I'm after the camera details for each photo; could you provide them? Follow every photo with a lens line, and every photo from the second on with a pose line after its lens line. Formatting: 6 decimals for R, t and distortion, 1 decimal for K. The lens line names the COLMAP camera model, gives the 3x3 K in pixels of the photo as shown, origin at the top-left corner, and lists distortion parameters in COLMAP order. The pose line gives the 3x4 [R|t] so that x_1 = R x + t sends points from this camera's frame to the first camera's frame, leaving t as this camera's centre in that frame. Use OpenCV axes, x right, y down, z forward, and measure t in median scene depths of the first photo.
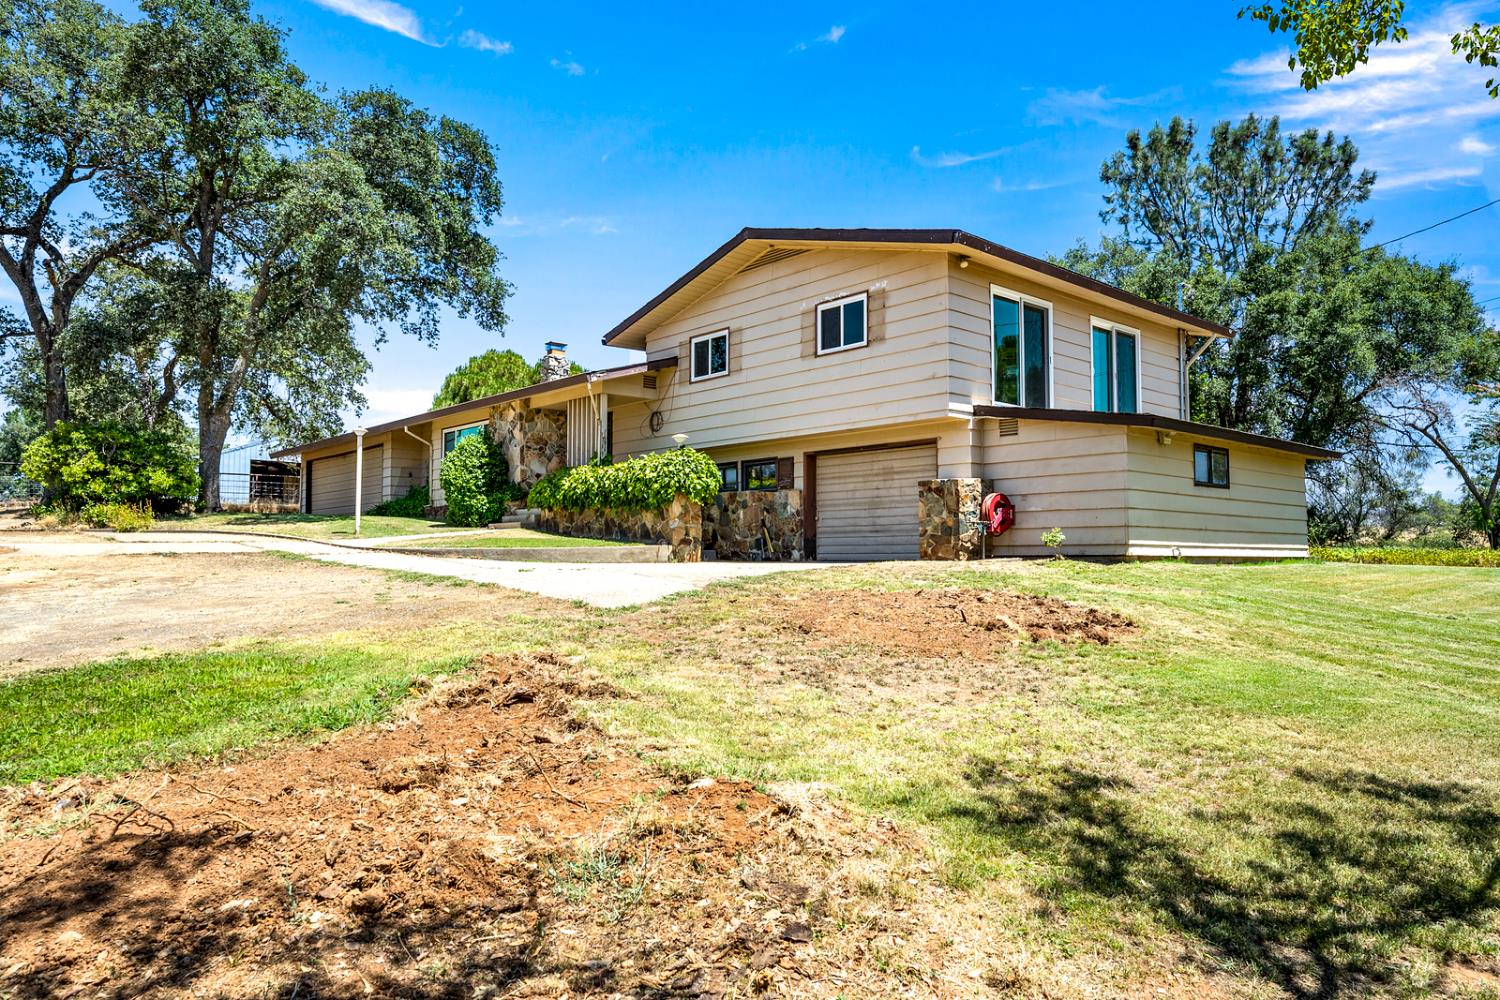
lens RADIAL K [[1013.6, 0, 750.0], [0, 1013.6, 500.0], [0, 0, 1]] dist [0.000726, 0.000184]
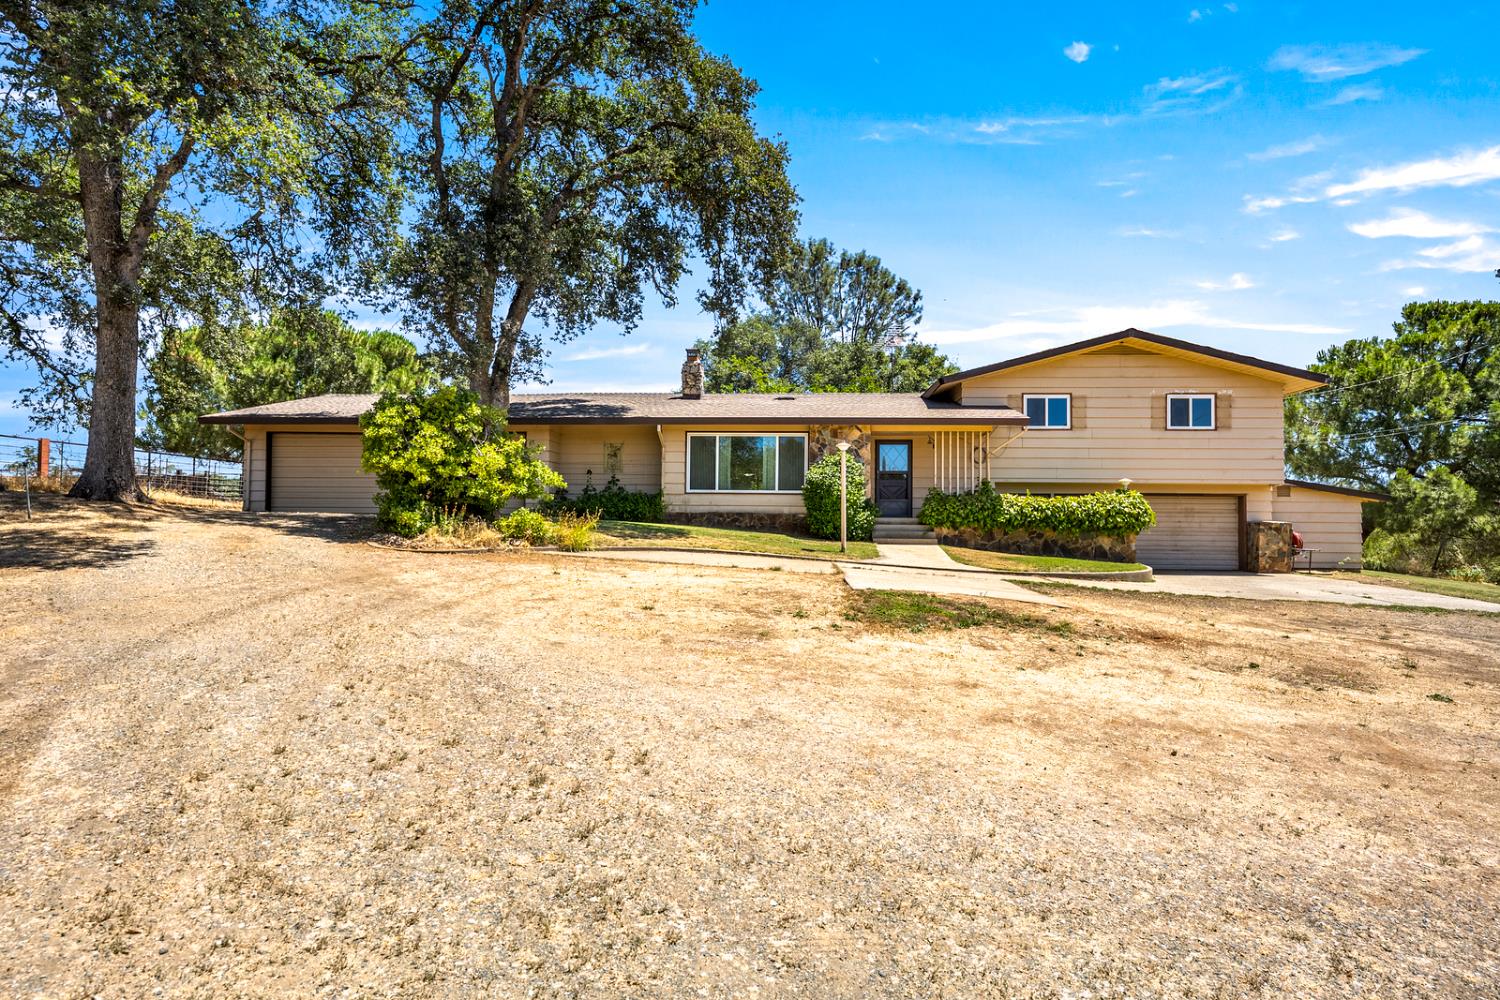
lens RADIAL K [[807.8, 0, 750.0], [0, 807.8, 500.0], [0, 0, 1]] dist [0.013191, 0.000382]
pose [[0.703652, 0.028729, 0.709964, -1.117690], [-0.051218, 0.998634, 0.010353, -0.021975], [-0.708697, -0.043648, 0.704162, 0.574107]]
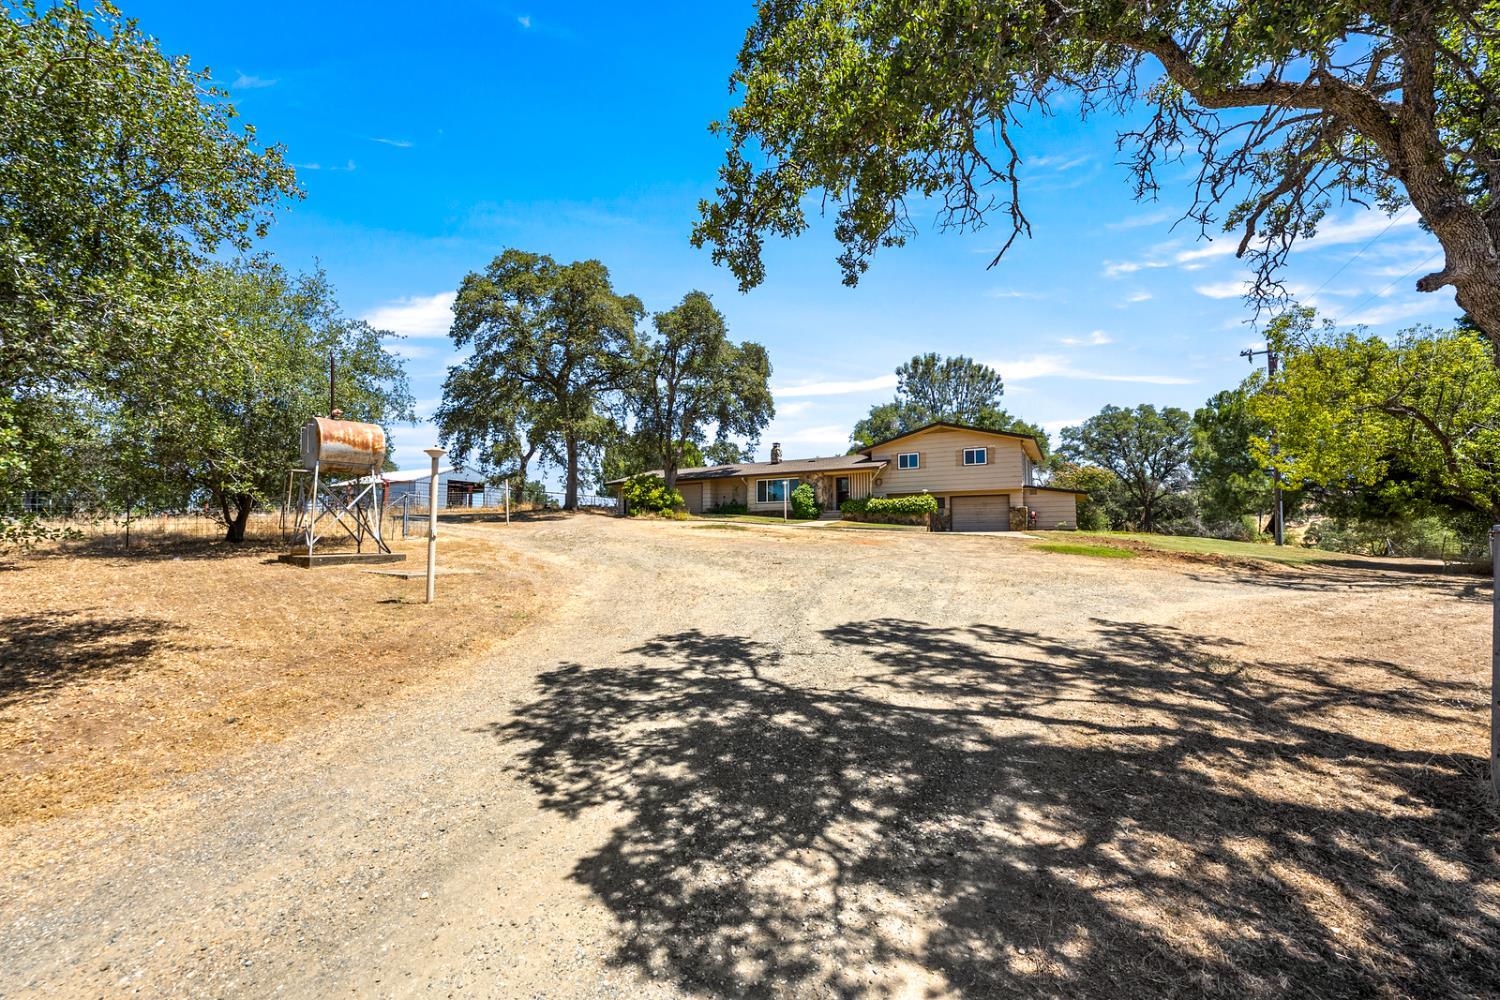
lens RADIAL K [[591.2, 0, 746.9], [0, 591.2, 507.2], [0, 0, 1]] dist [-0.001641, 0.000387]
pose [[0.943636, 0.014990, 0.330646, -1.101848], [-0.016884, 0.999853, 0.002855, -0.008527], [-0.330555, -0.008277, 0.943750, -0.466215]]
